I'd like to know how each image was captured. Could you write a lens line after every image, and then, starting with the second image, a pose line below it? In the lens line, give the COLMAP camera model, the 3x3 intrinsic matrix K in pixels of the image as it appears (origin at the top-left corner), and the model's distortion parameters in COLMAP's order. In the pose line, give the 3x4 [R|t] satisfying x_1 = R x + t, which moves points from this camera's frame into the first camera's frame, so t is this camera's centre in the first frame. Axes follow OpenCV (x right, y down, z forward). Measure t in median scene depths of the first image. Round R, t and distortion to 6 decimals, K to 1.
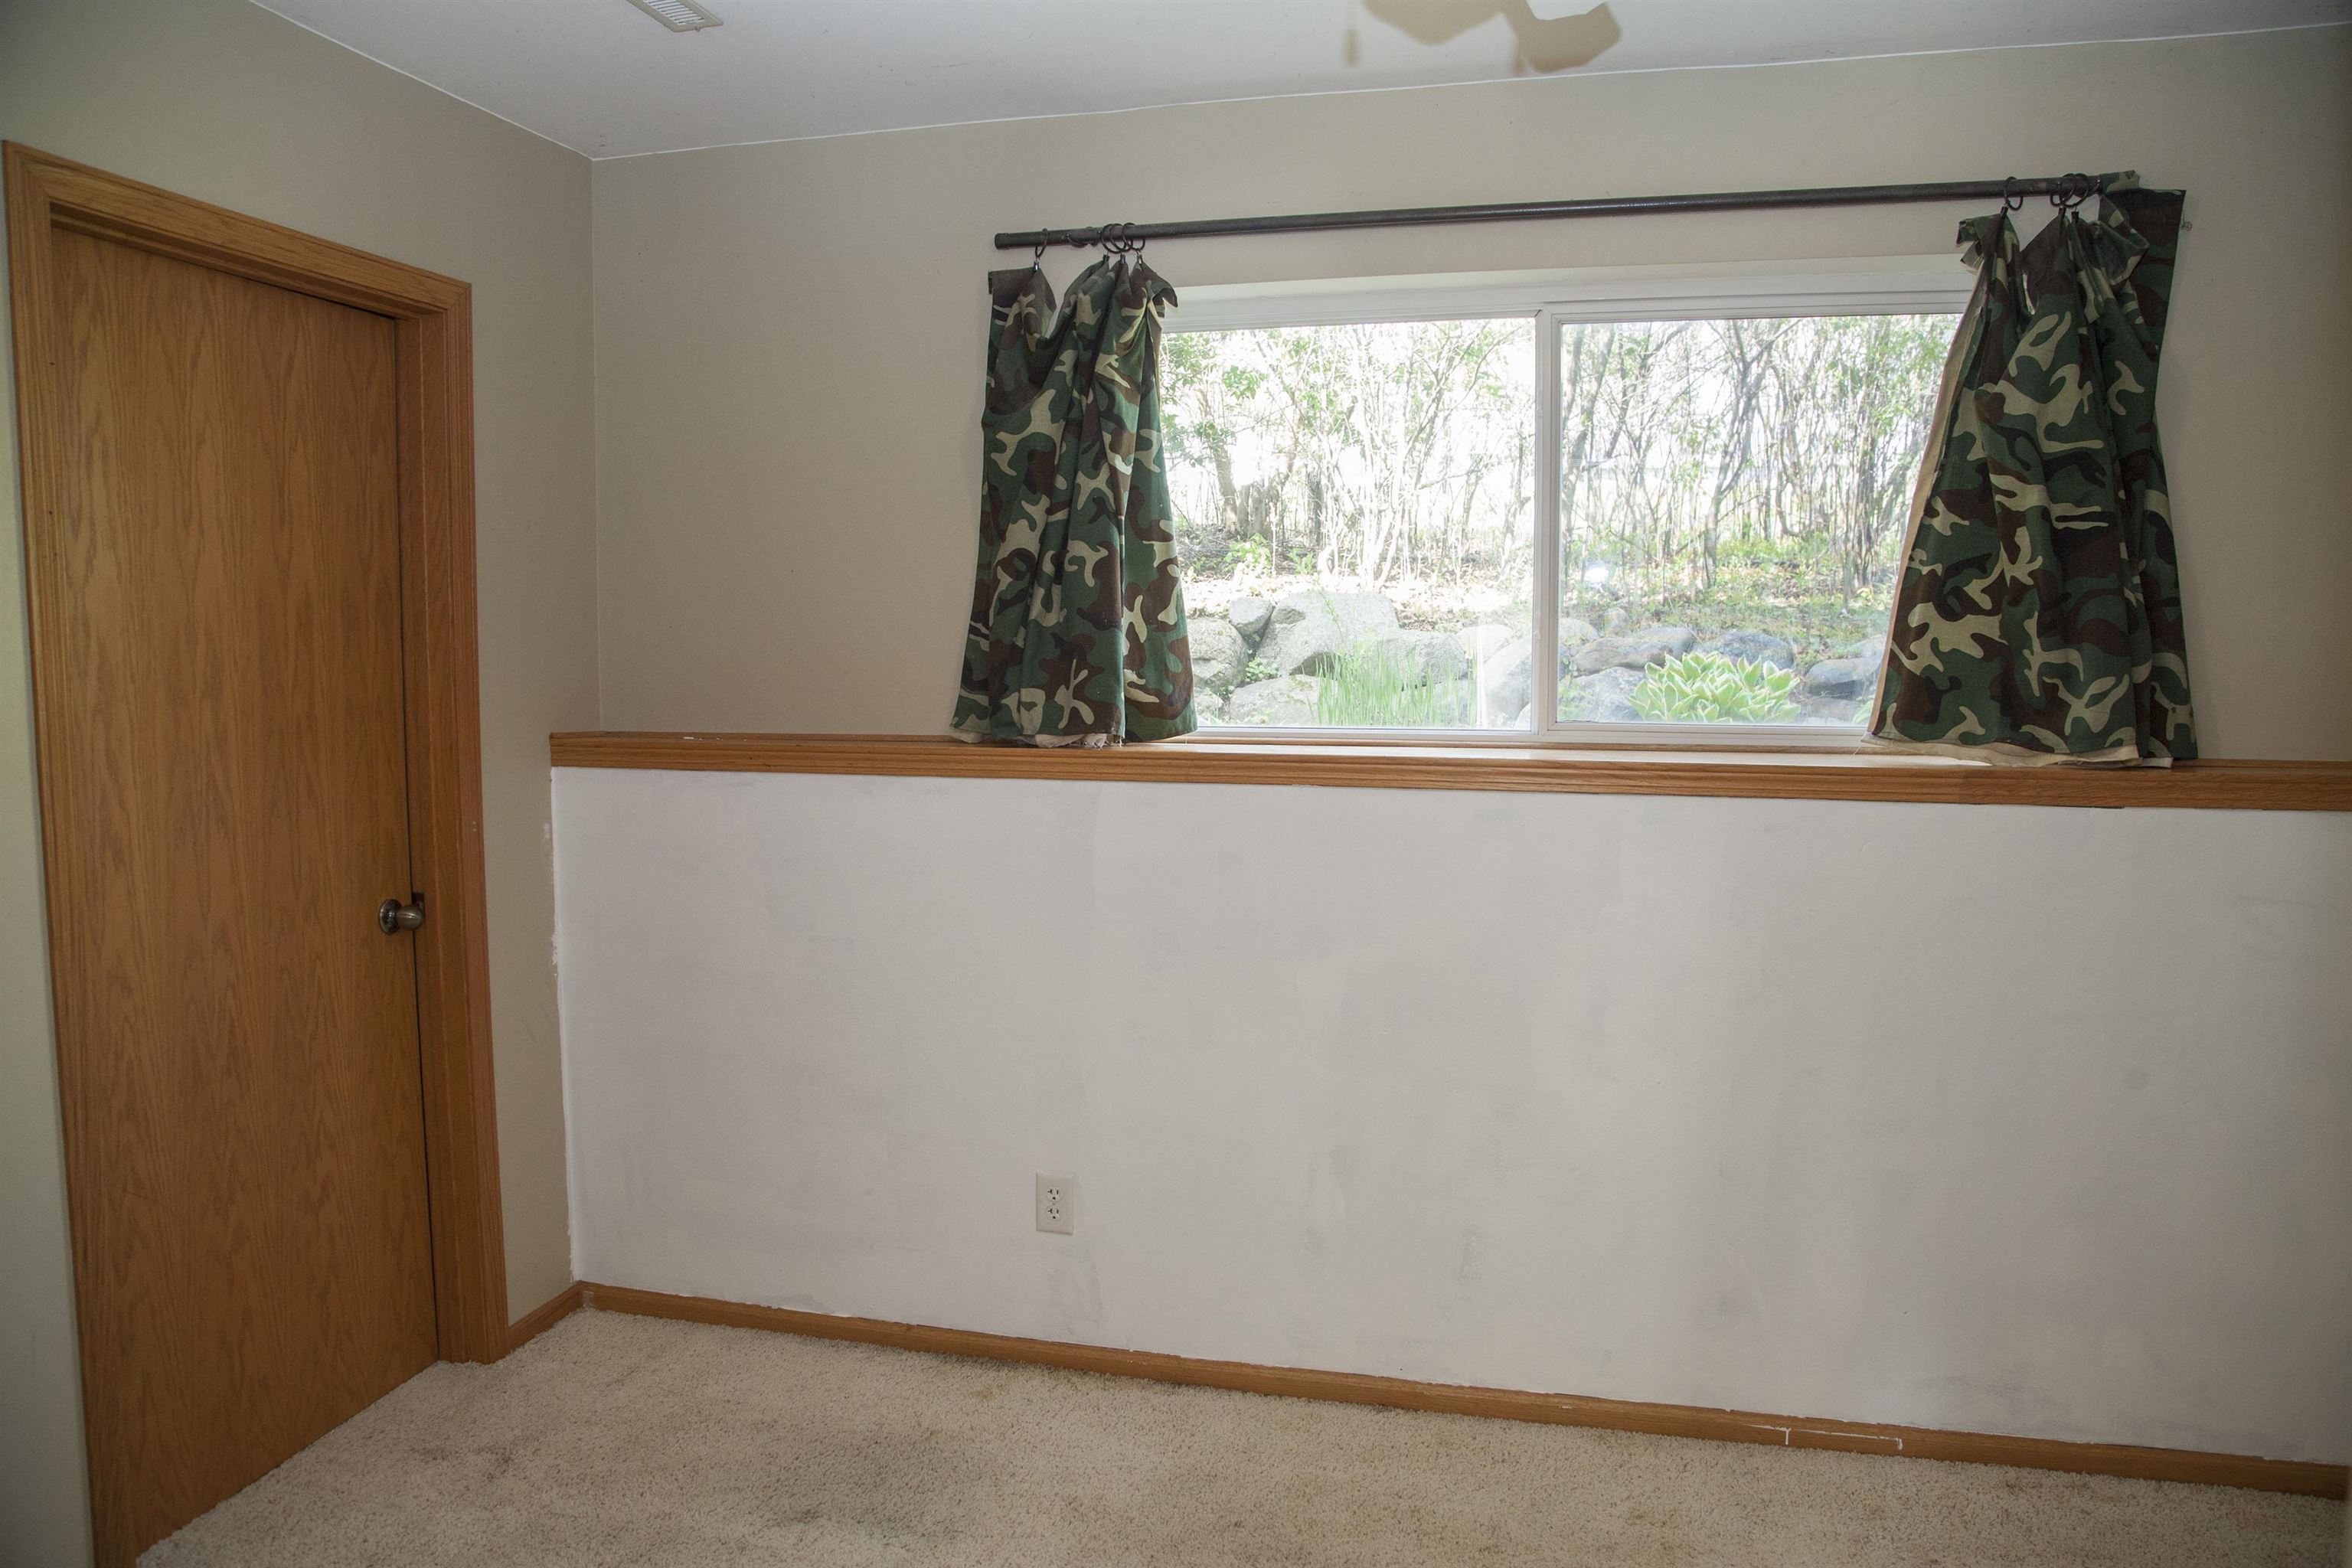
lens RADIAL K [[1638.8, 0, 1176.0], [0, 1638.8, 784.0], [0, 0, 1]] dist [-0.125219, 0.062183]
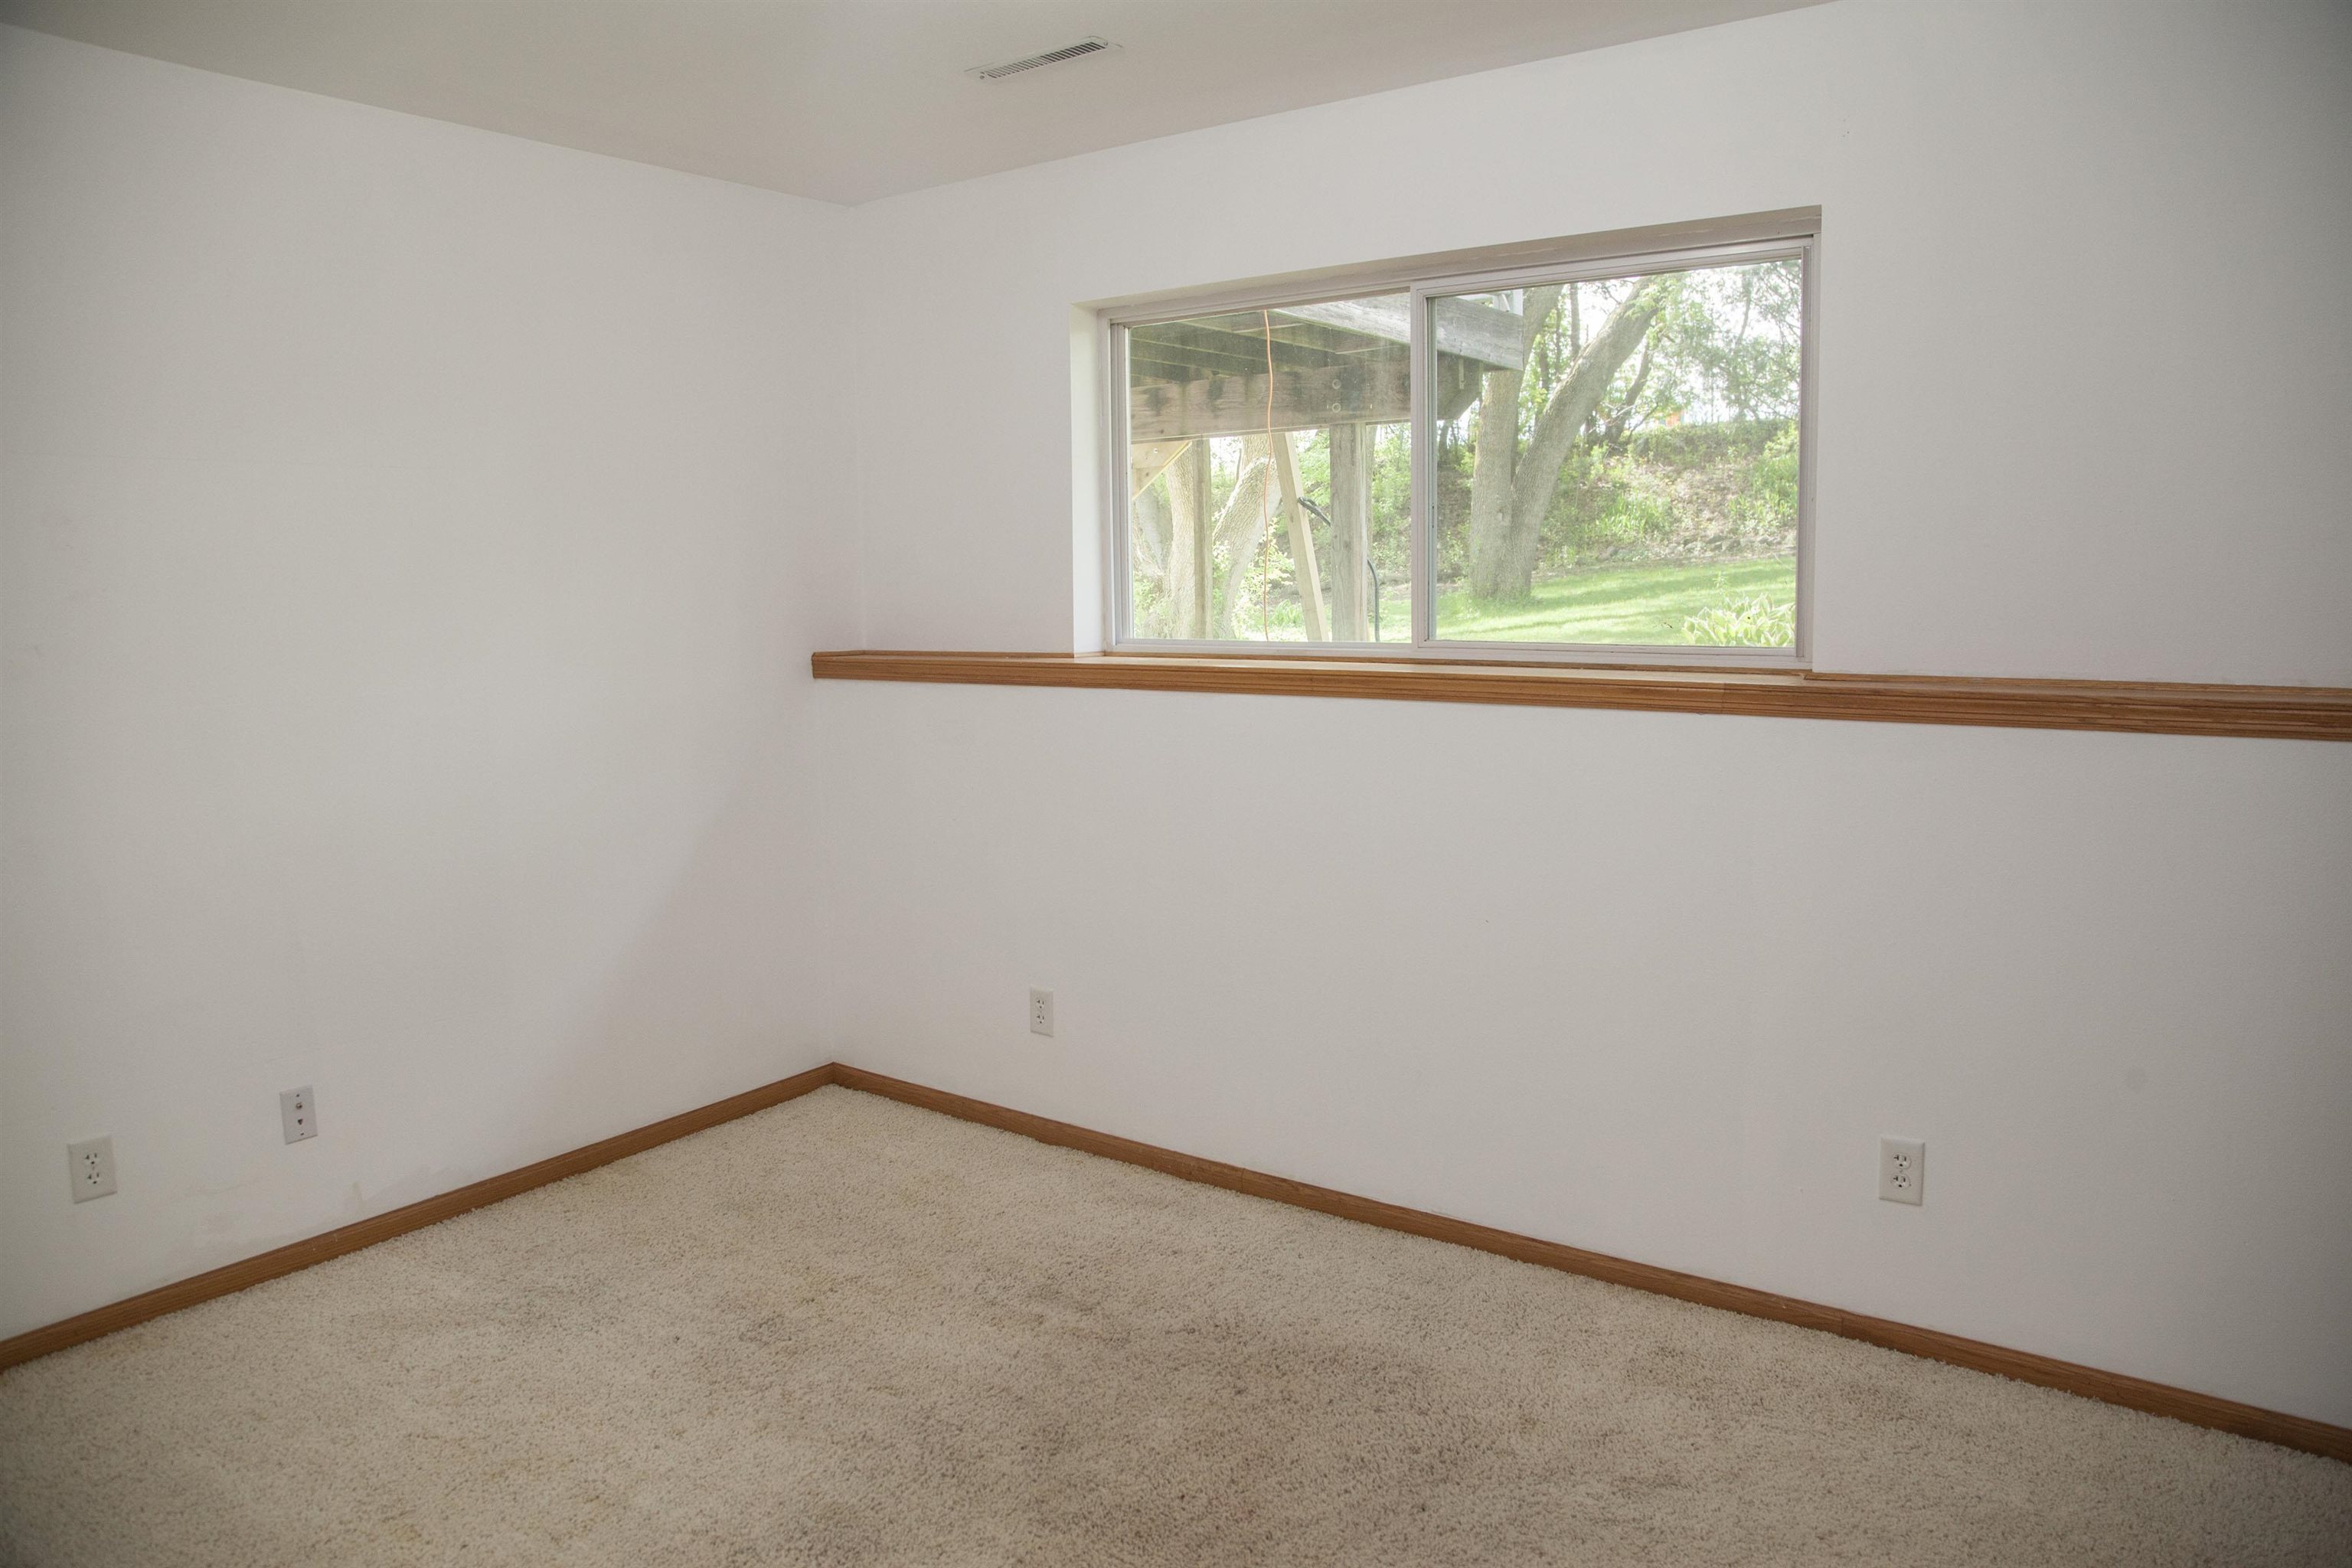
lens RADIAL K [[1638.8, 0, 1176.0], [0, 1638.8, 784.0], [0, 0, 1]] dist [-0.125219, 0.062183]
pose [[0.921364, 0.028144, -0.387680, 0.416545], [-0.009387, 0.998696, 0.050191, 0.006981], [0.388587, -0.042605, 0.920426, -0.123863]]
